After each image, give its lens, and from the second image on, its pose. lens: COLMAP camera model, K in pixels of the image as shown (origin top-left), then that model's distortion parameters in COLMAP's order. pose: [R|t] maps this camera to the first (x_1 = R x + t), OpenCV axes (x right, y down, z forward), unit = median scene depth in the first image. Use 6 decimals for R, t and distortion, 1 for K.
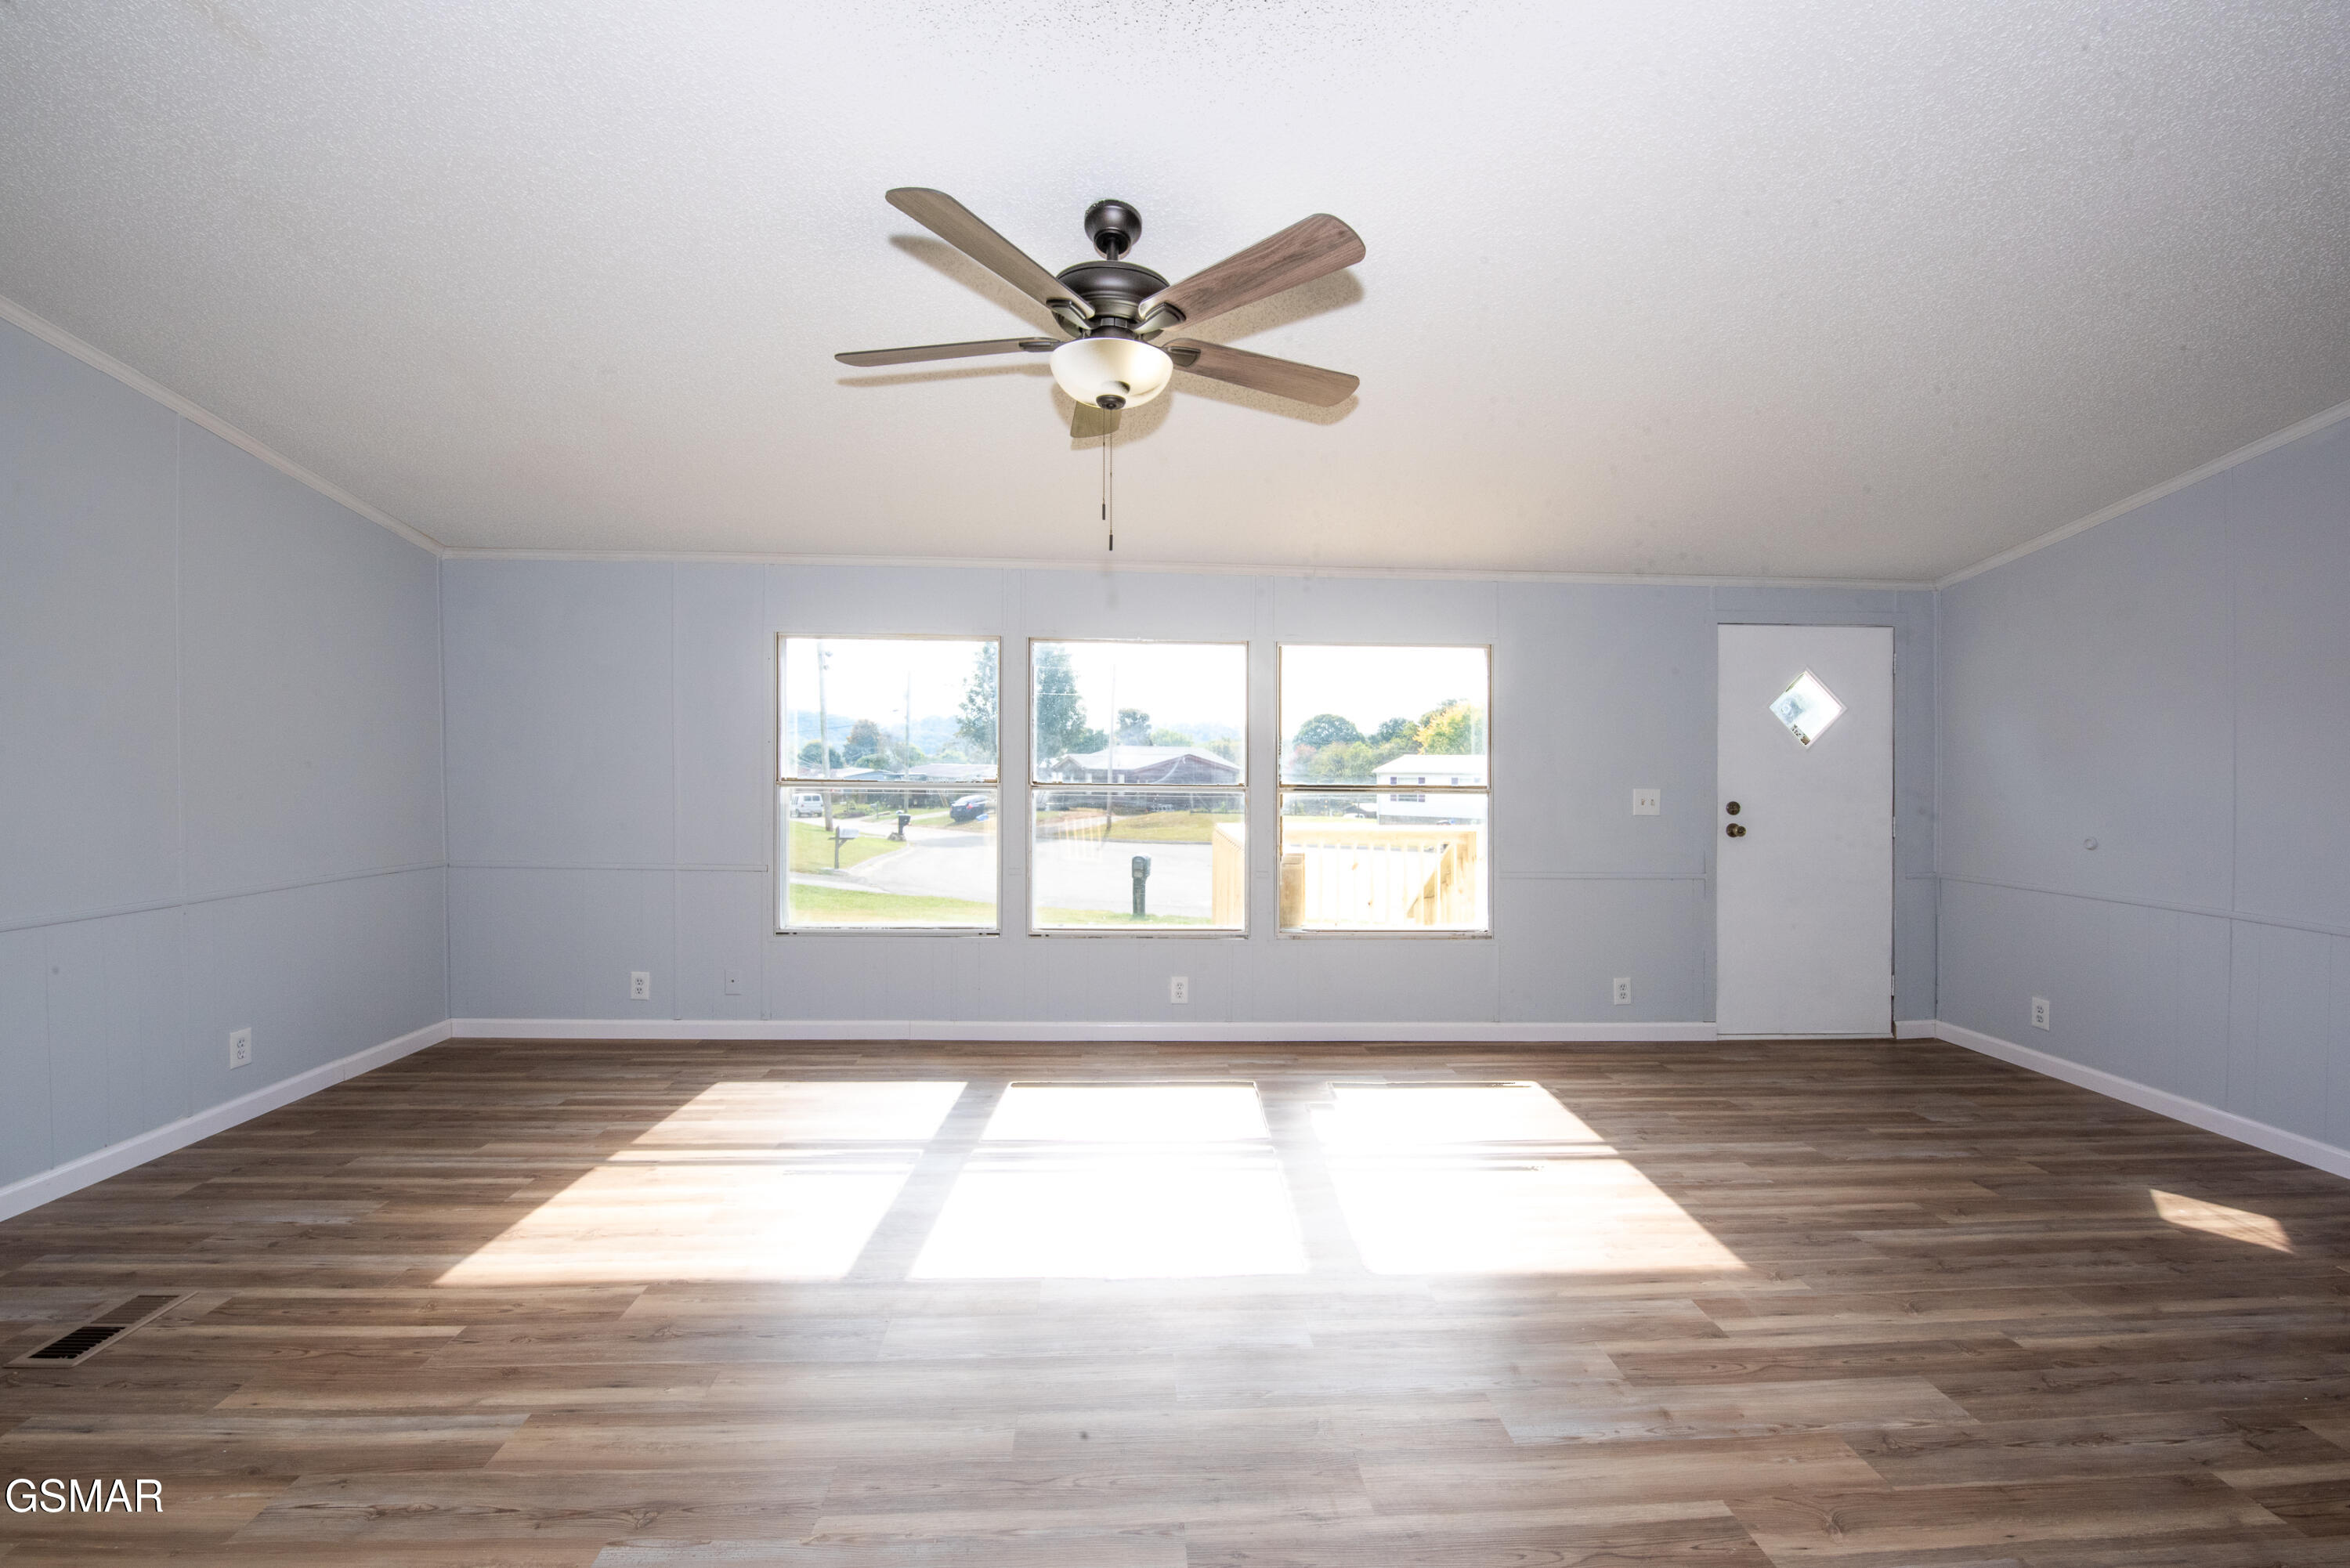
lens RADIAL K [[958.0, 0, 1179.2], [0, 958.0, 752.8], [0, 0, 1]] dist [-0.018067, -0.000560]
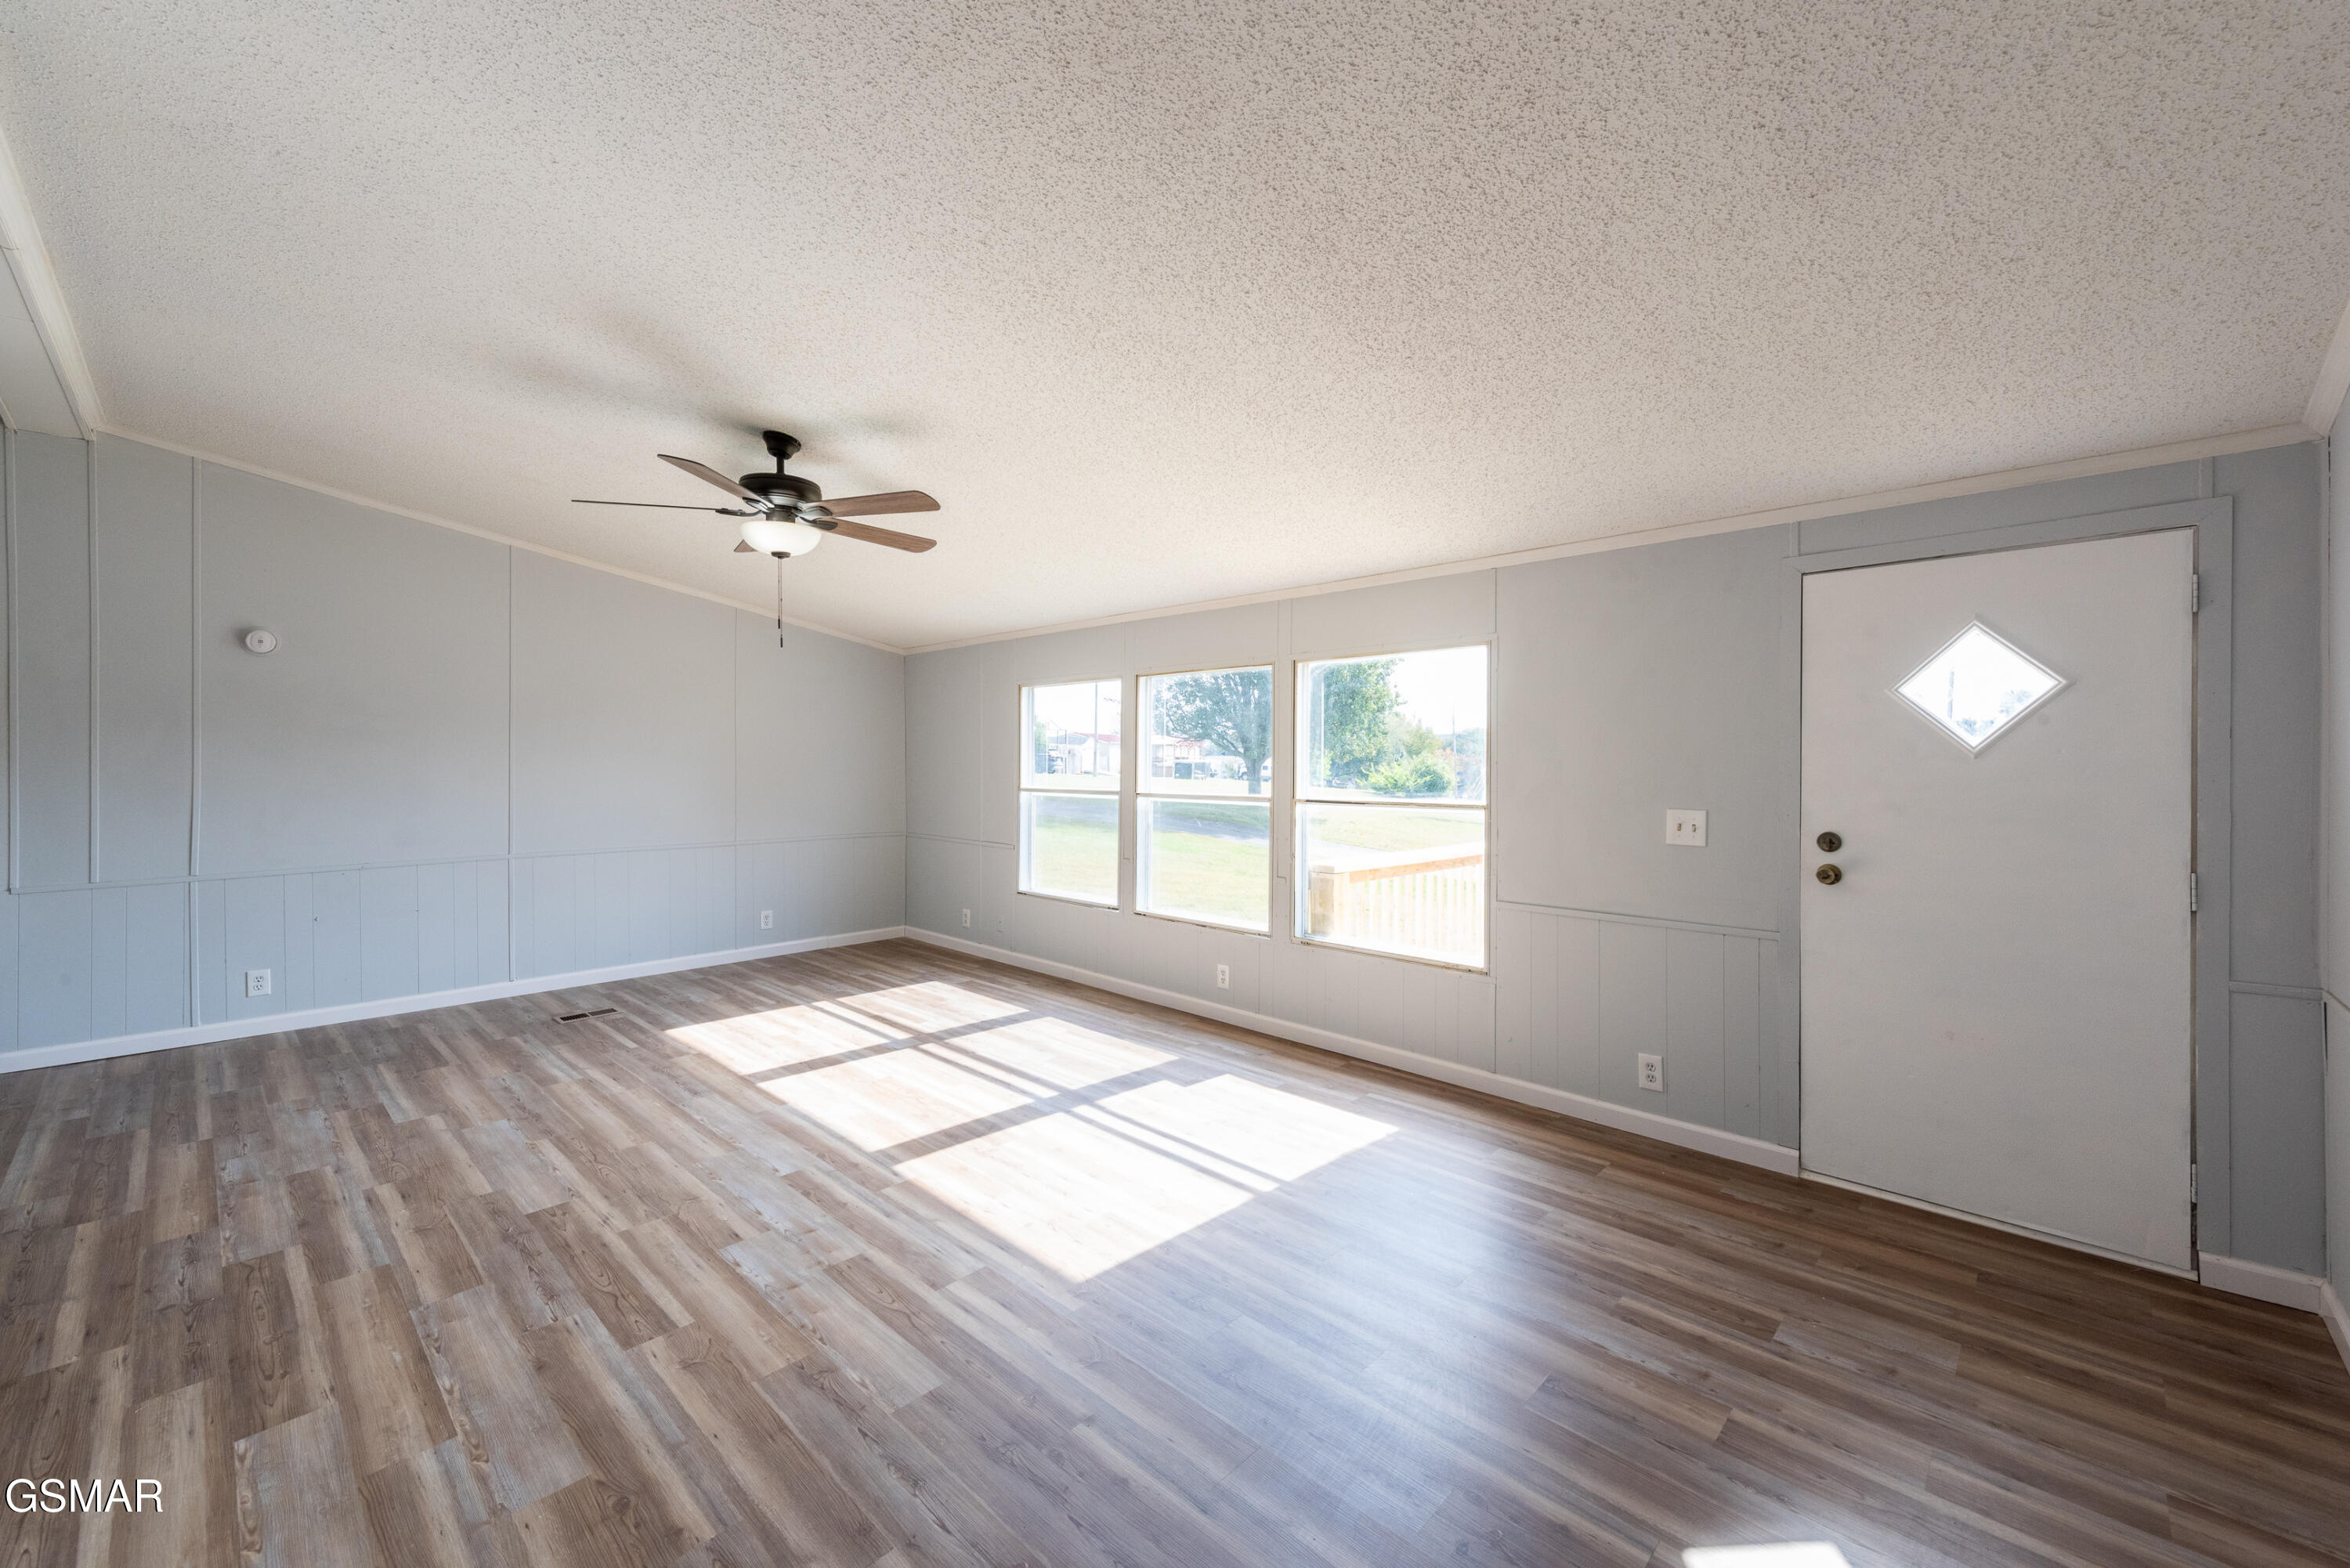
lens RADIAL K [[923.5, 0, 1190.7], [0, 923.5, 766.5], [0, 0, 1]] dist [0.007978, -0.000107]
pose [[0.694242, -0.004672, -0.719726, 1.369012], [0.012728, 0.999902, 0.005788, -0.013958], [0.719629, -0.013179, 0.694234, 0.387671]]
